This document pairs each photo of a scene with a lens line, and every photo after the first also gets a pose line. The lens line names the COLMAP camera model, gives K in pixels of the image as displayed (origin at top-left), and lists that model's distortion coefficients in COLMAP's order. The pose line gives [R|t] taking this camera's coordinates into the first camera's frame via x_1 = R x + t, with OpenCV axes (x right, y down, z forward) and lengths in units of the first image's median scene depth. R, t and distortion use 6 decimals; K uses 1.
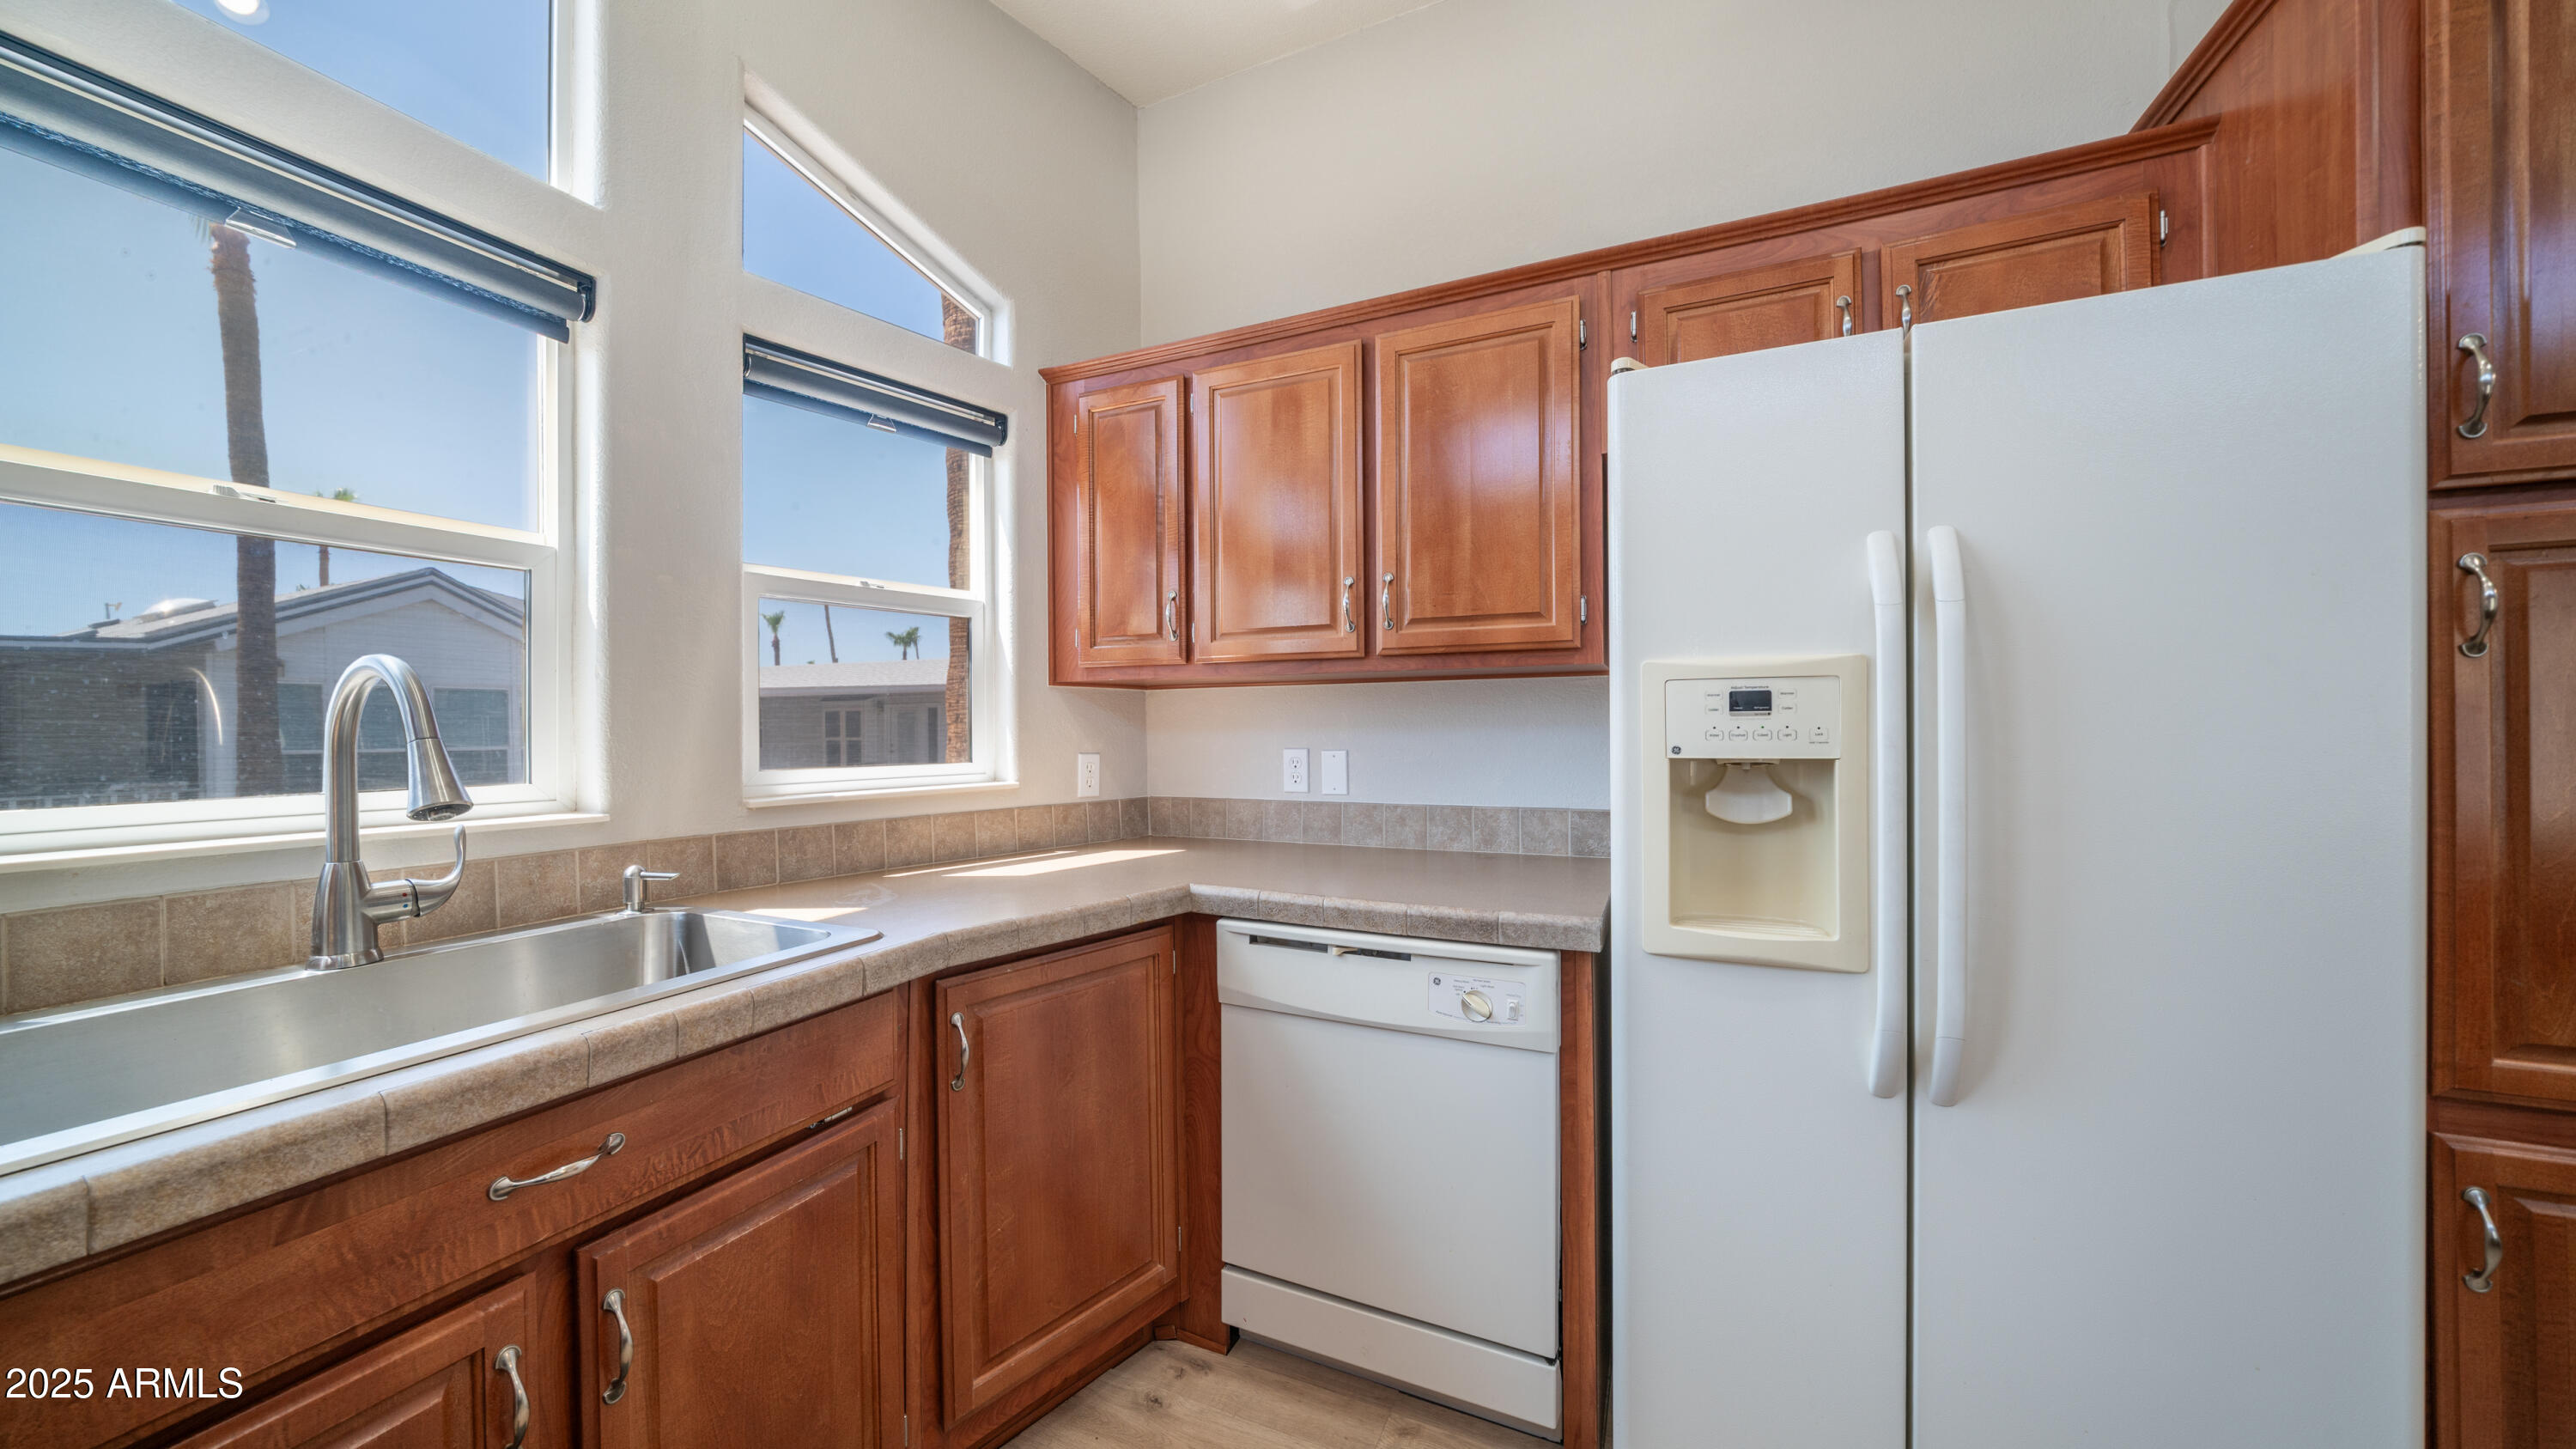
lens RADIAL K [[878.3, 0, 1288.0], [0, 878.3, 724.5], [0, 0, 1]] dist [-0.000529, -0.000031]
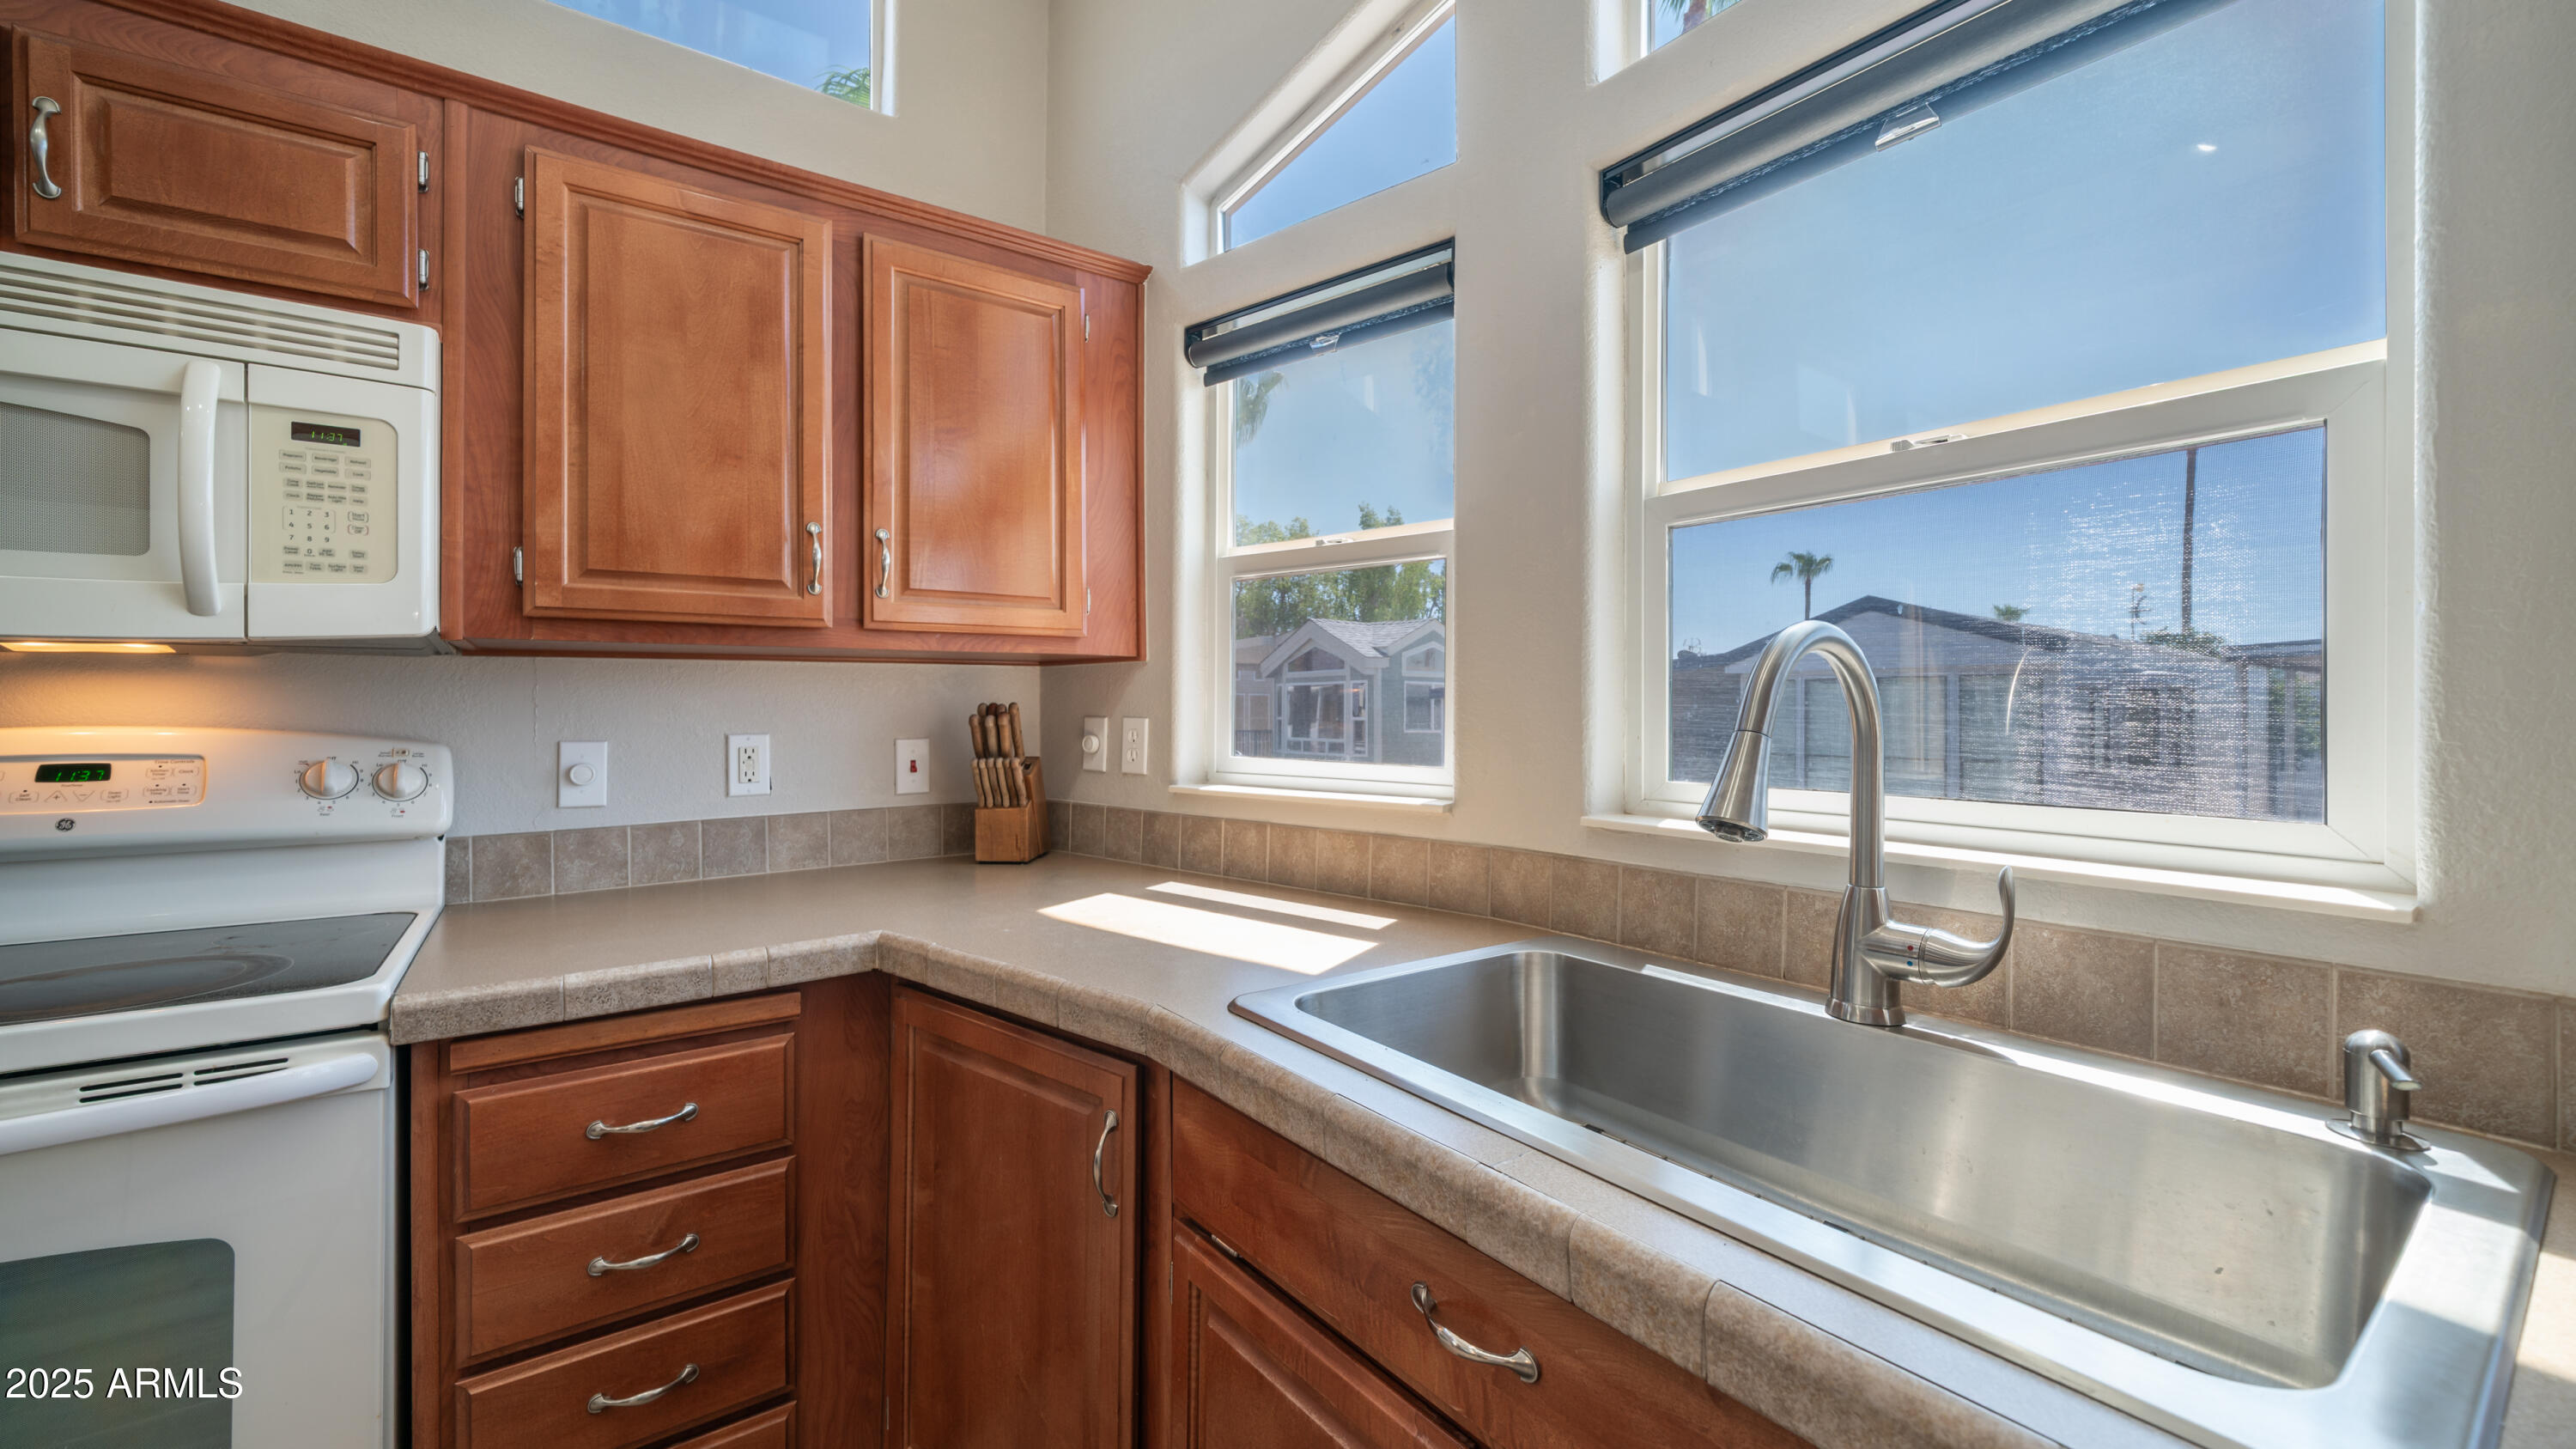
lens RADIAL K [[992.1, 0, 1269.9], [0, 992.1, 702.9], [0, 0, 1]] dist [-0.000291, -0.000084]
pose [[-0.500263, -0.007612, -0.865840, -0.031751], [-0.003749, 0.999971, -0.006625, 0.000830], [0.865865, -0.000068, -0.500277, 0.773367]]
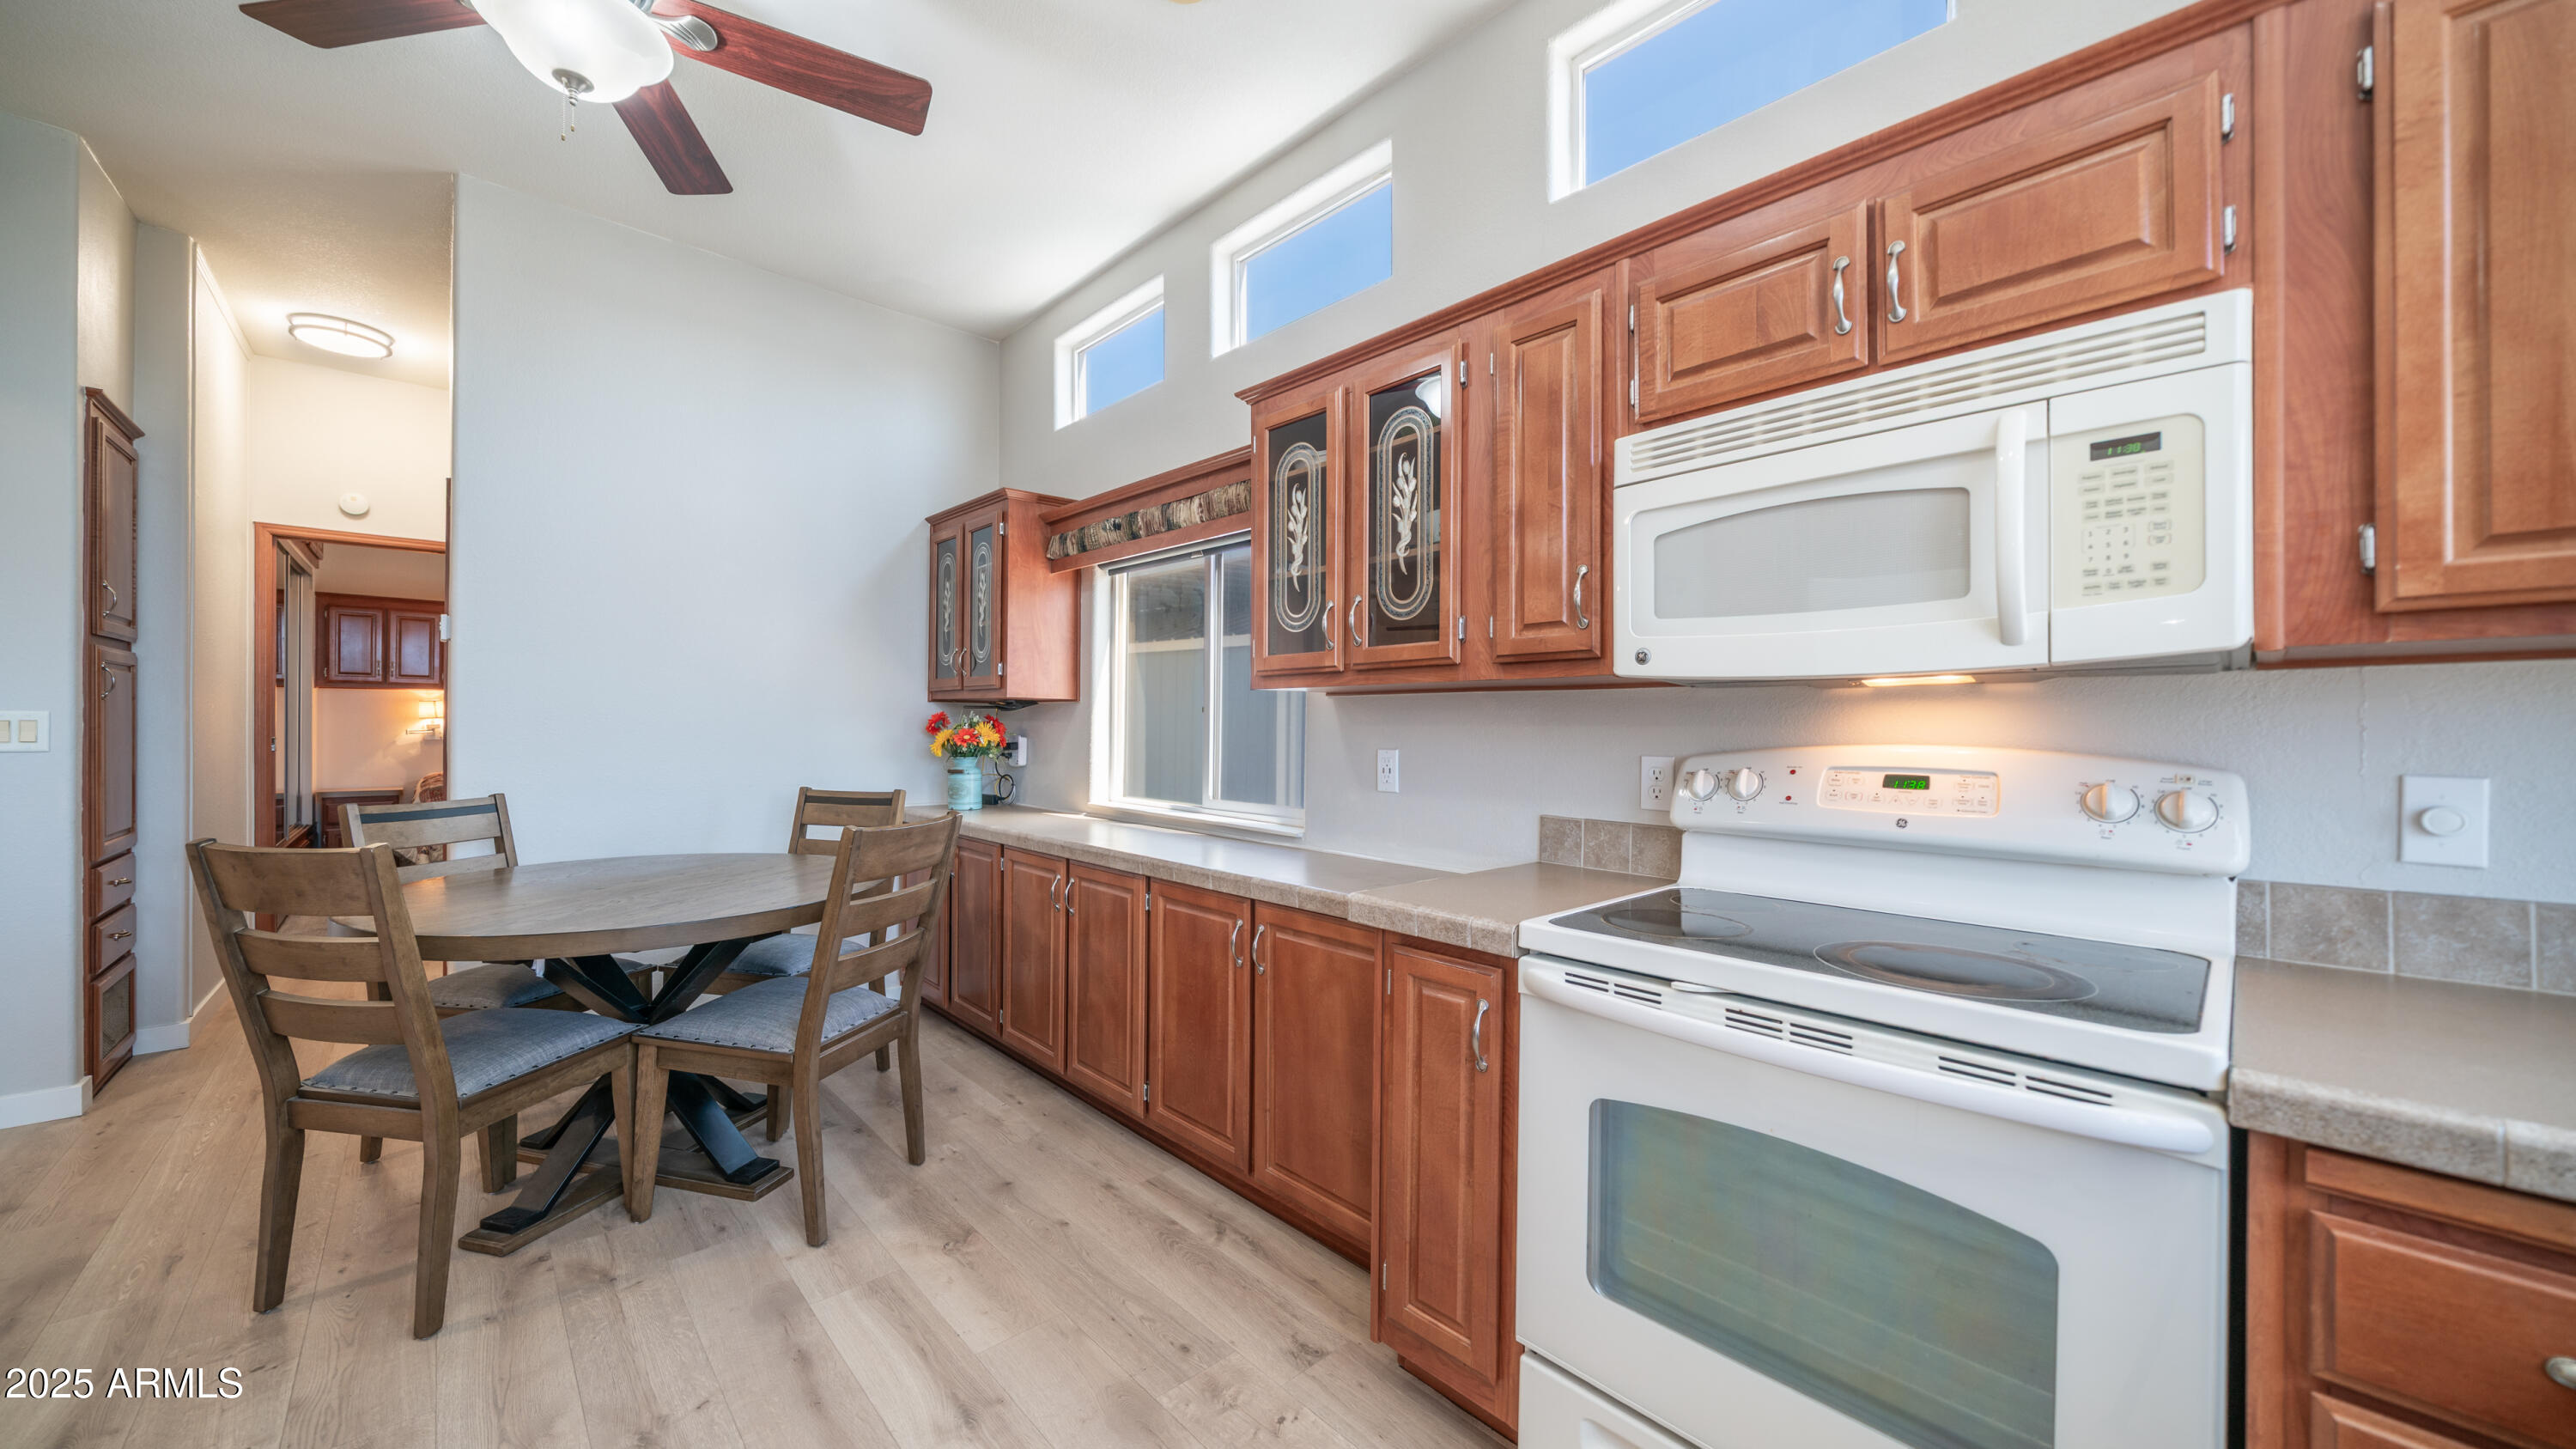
lens RADIAL K [[913.5, 0, 1274.0], [0, 913.5, 728.0], [0, 0, 1]] dist [-0.000282, -0.000042]
pose [[-0.922924, -0.005277, 0.384947, -0.003901], [-0.004040, 0.999984, 0.004022, -0.000038], [-0.384962, 0.002156, -0.922930, 0.608081]]
